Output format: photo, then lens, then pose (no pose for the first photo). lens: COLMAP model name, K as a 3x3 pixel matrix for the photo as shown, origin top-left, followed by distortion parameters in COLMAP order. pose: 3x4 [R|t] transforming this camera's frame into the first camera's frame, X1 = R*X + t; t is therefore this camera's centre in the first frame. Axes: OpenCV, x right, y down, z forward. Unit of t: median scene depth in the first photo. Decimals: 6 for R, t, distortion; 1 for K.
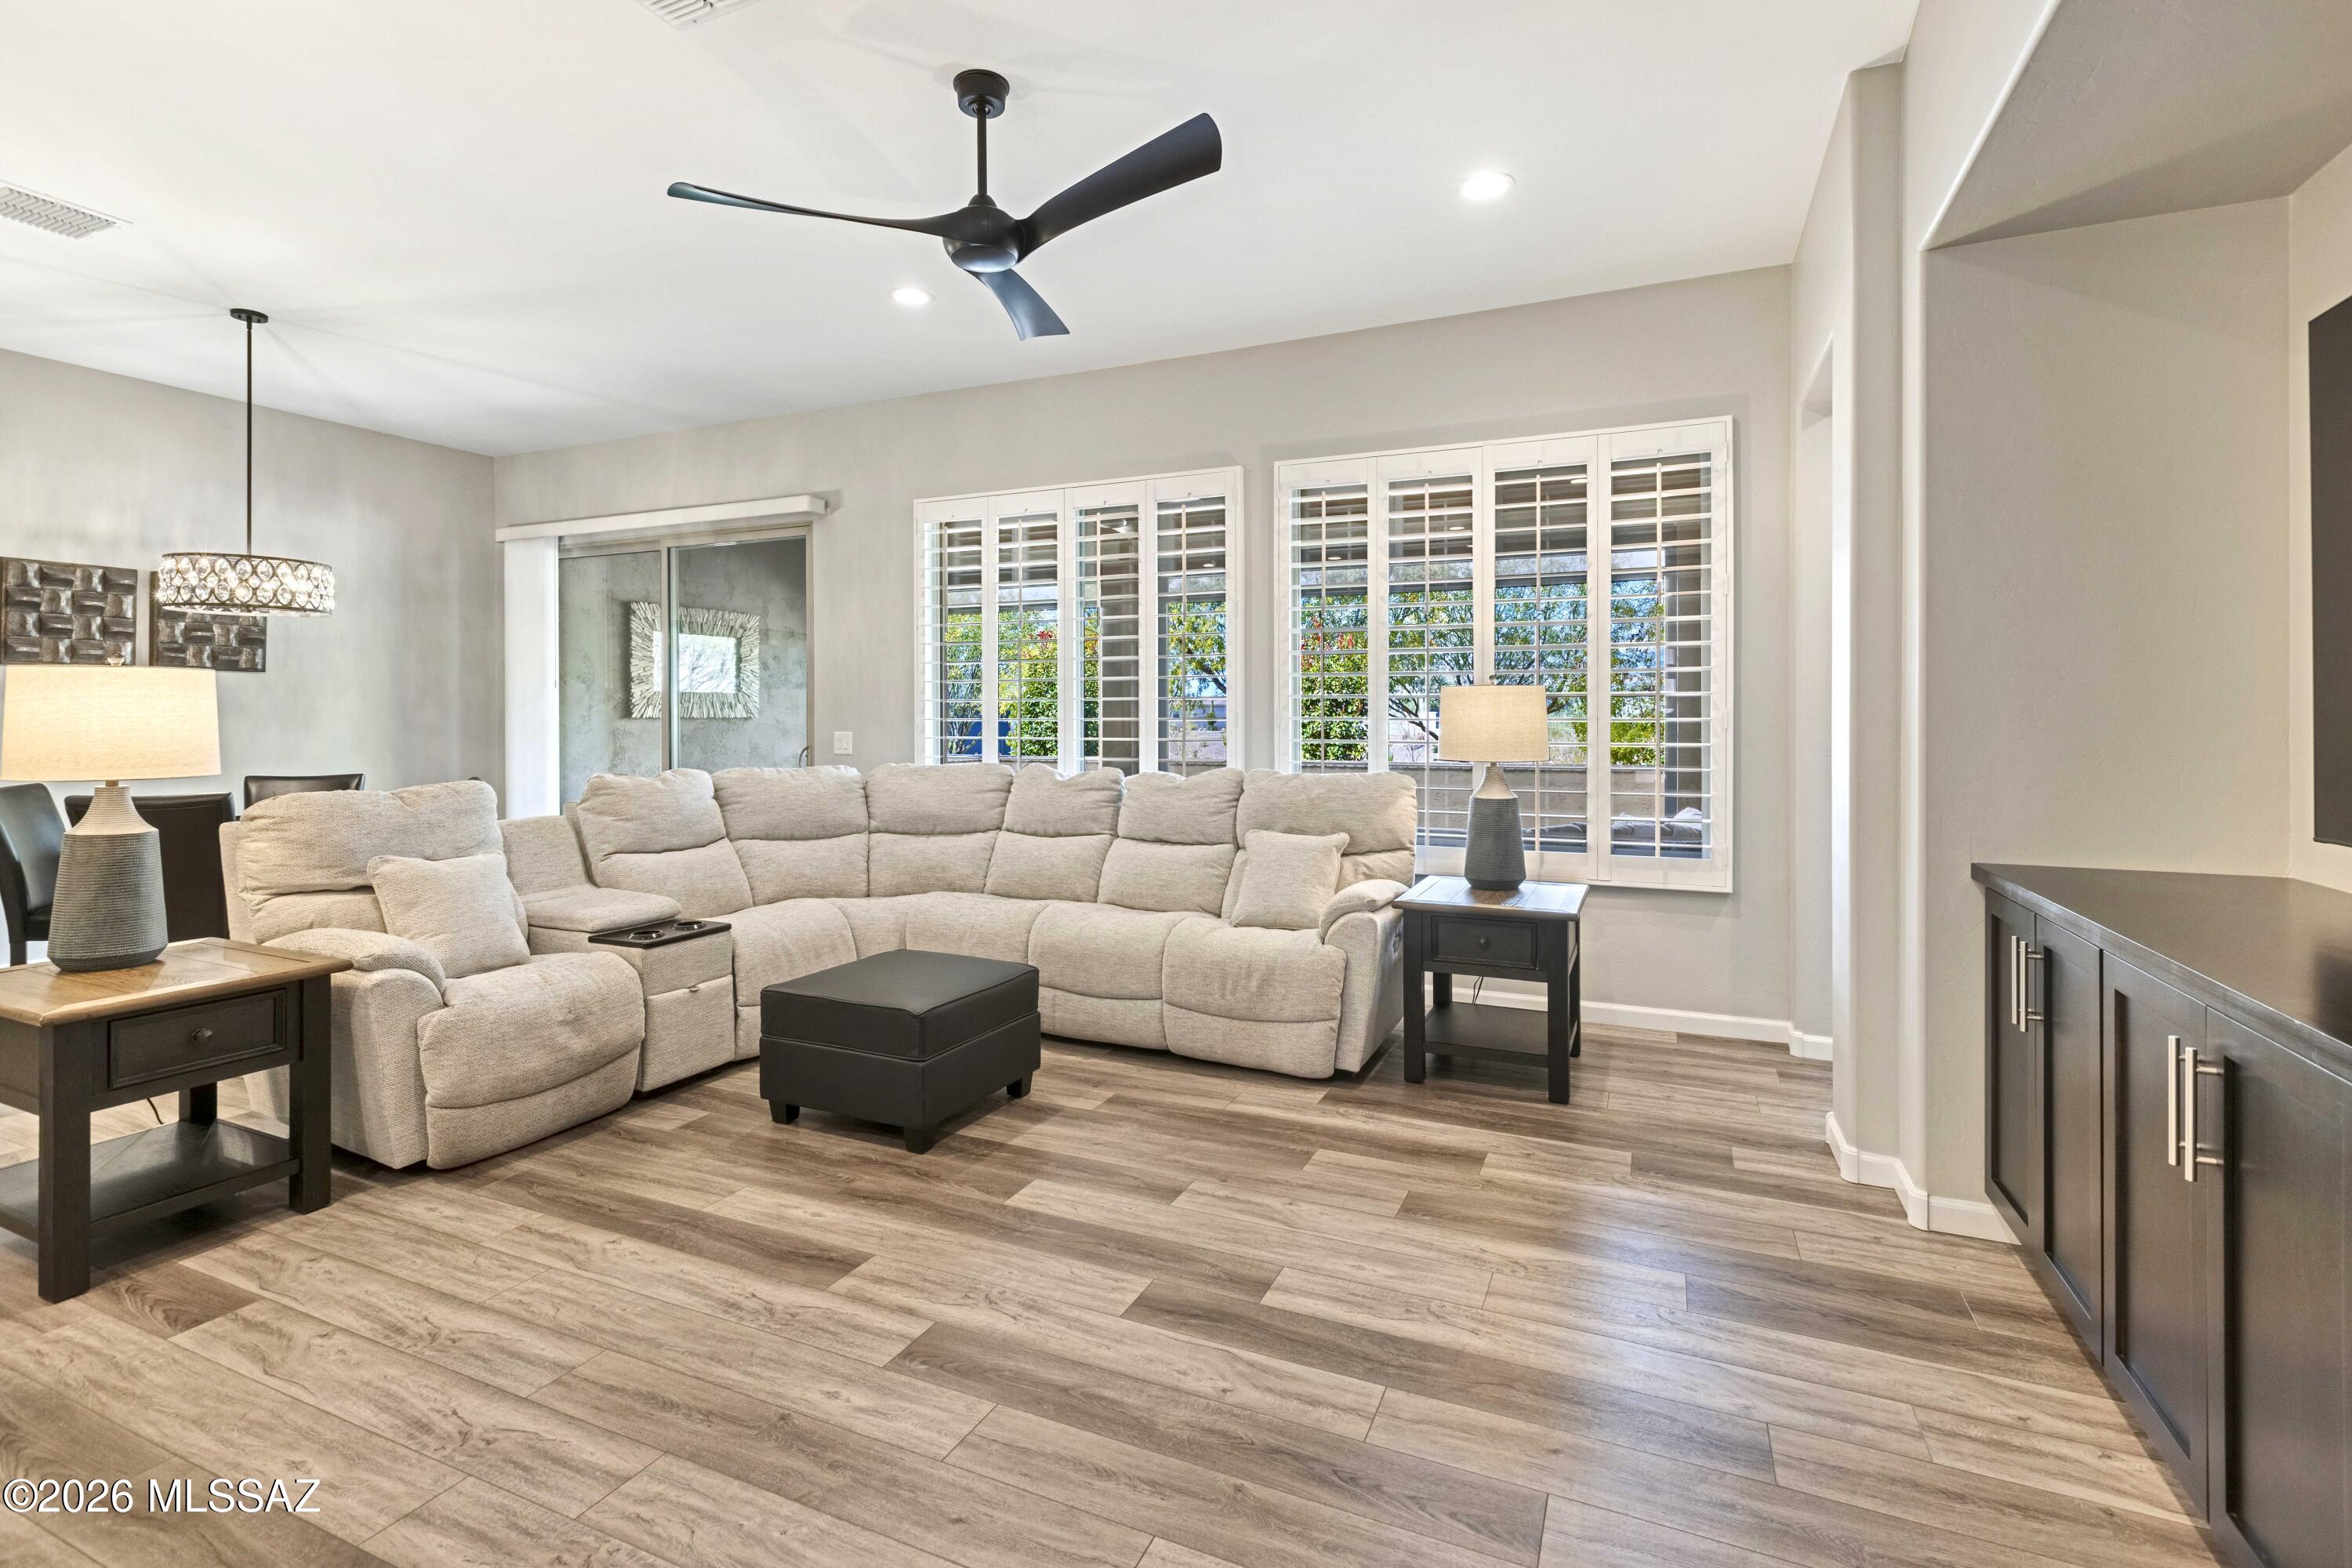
lens RADIAL K [[1075.4, 0, 1178.4], [0, 1075.4, 722.6], [0, 0, 1]] dist [0.003979, 0.000224]
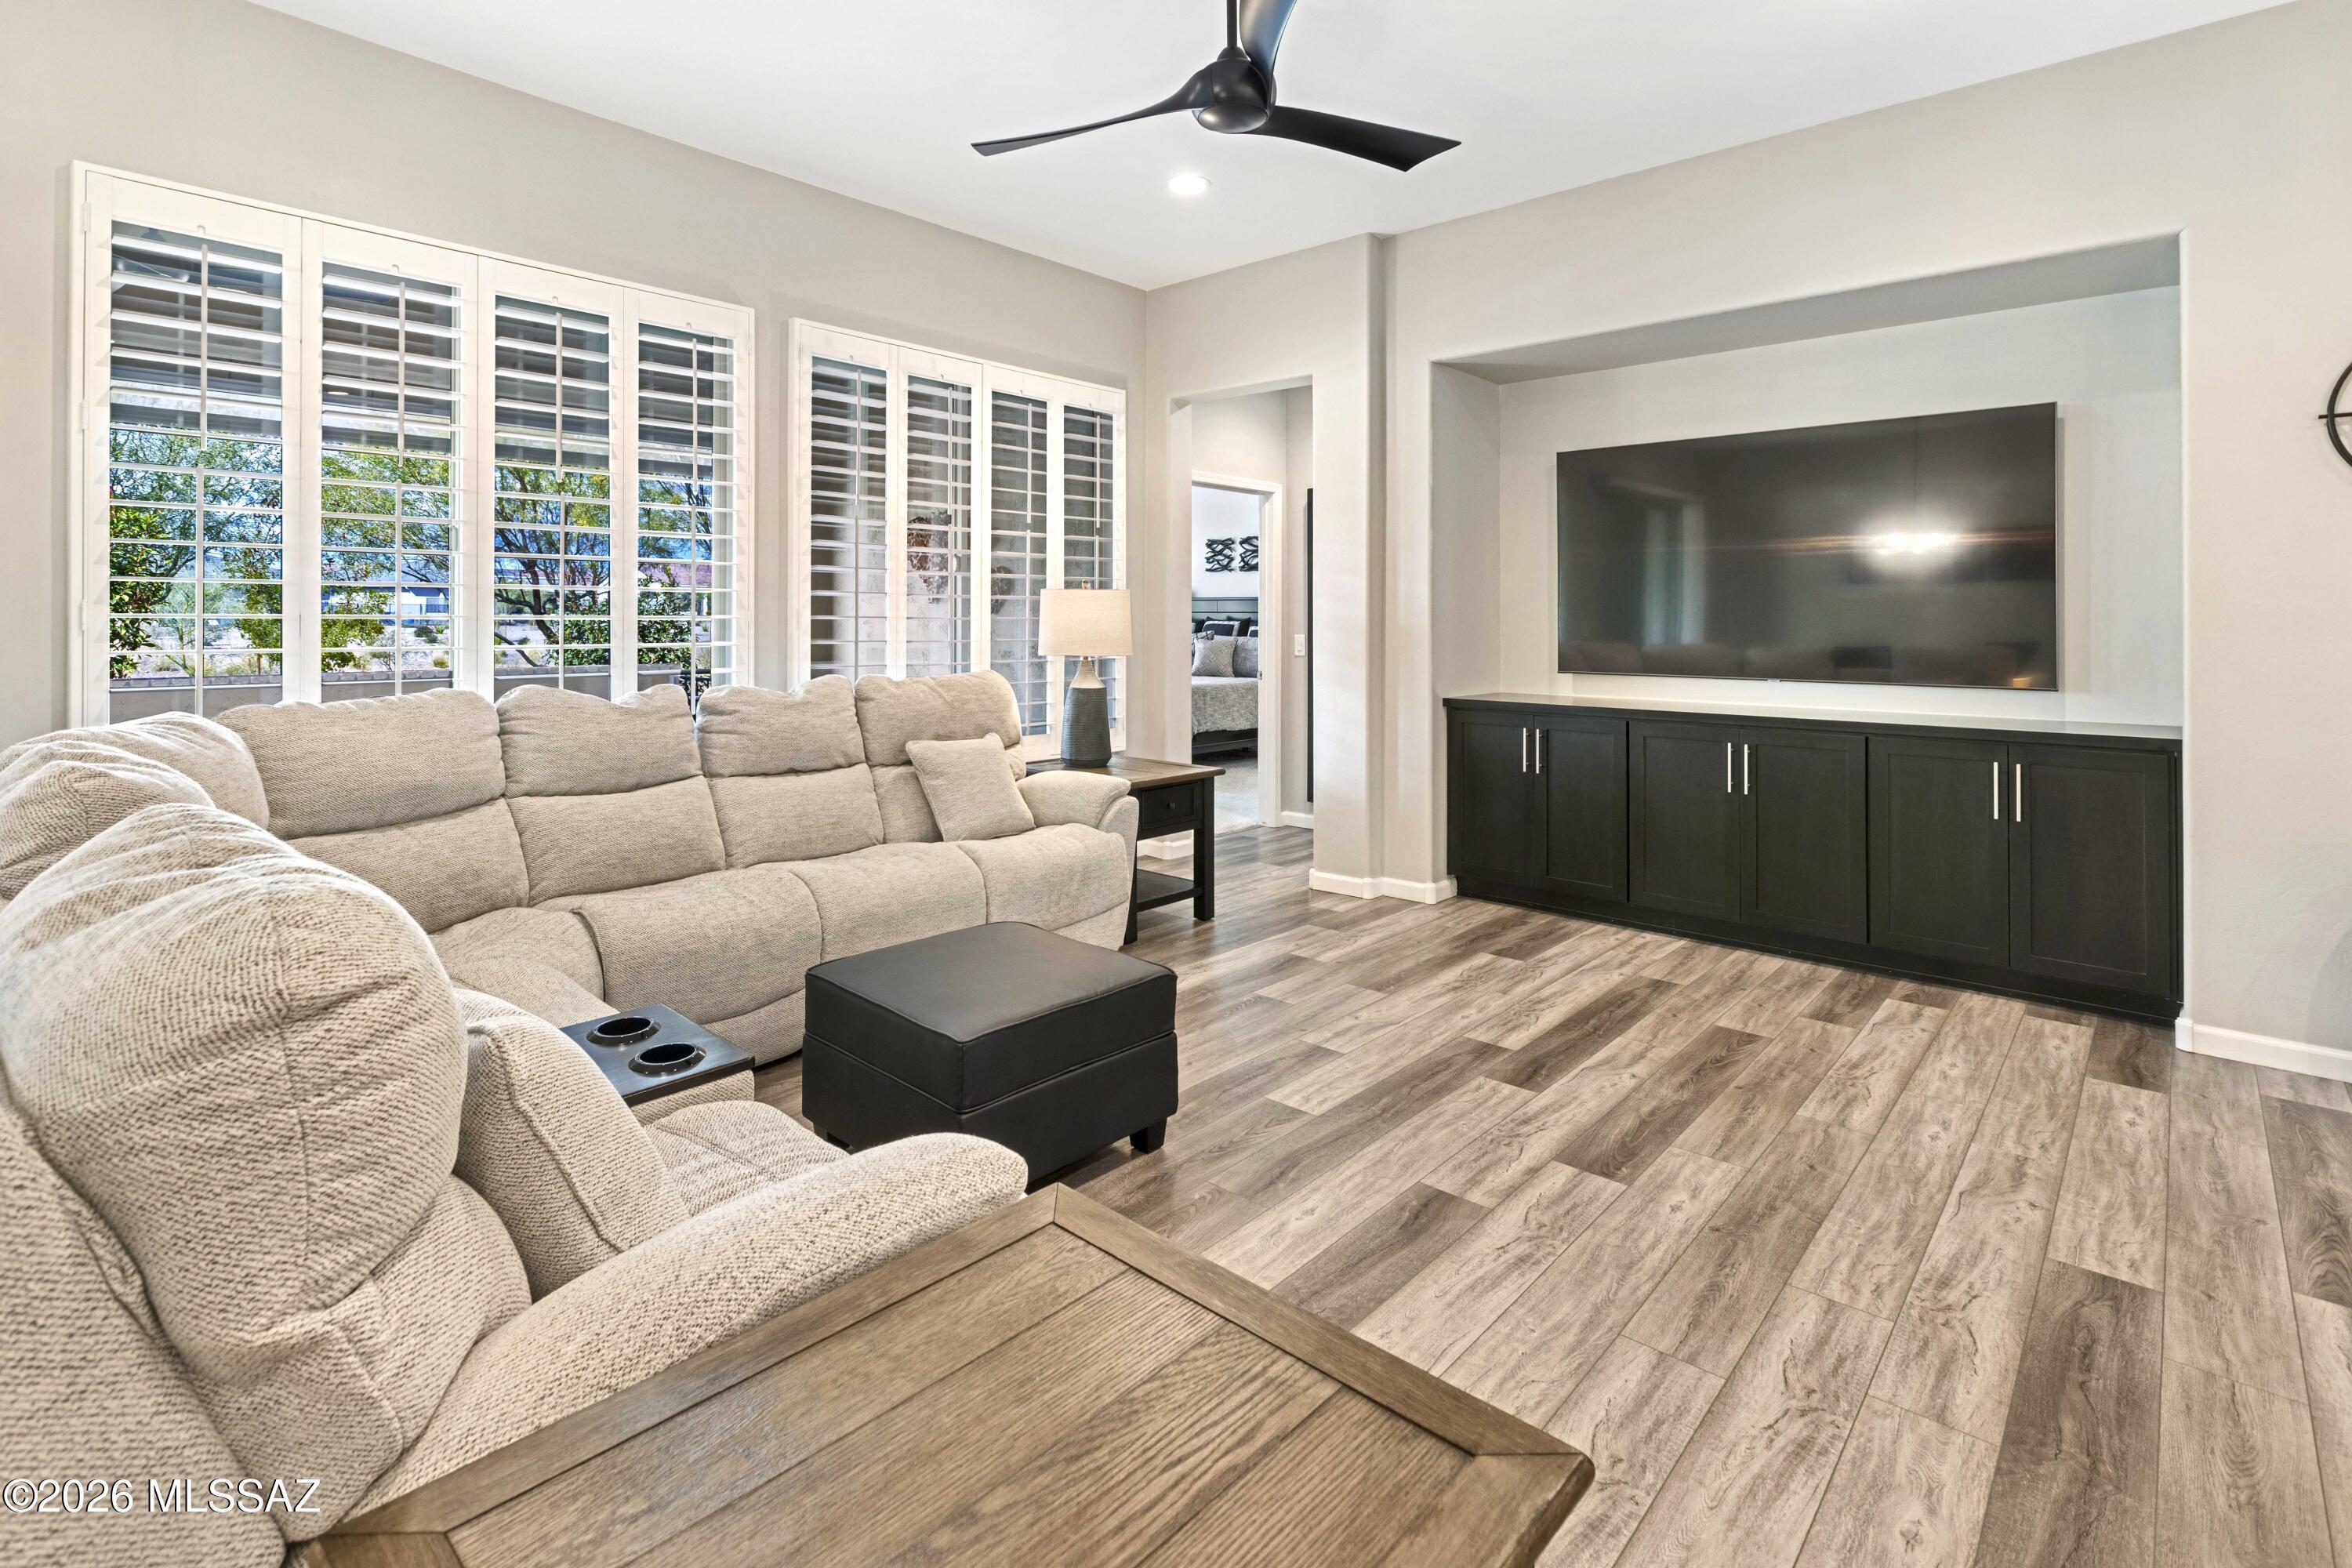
lens RADIAL K [[1105.3, 0, 1130.7], [0, 1105.3, 612.6], [0, 0, 1]] dist [0.003714, 0.000032]
pose [[0.334500, 0.007514, 0.942366, -1.163035], [-0.000459, 0.999969, -0.007810, -0.001224], [-0.942396, 0.002180, 0.334493, 0.819818]]
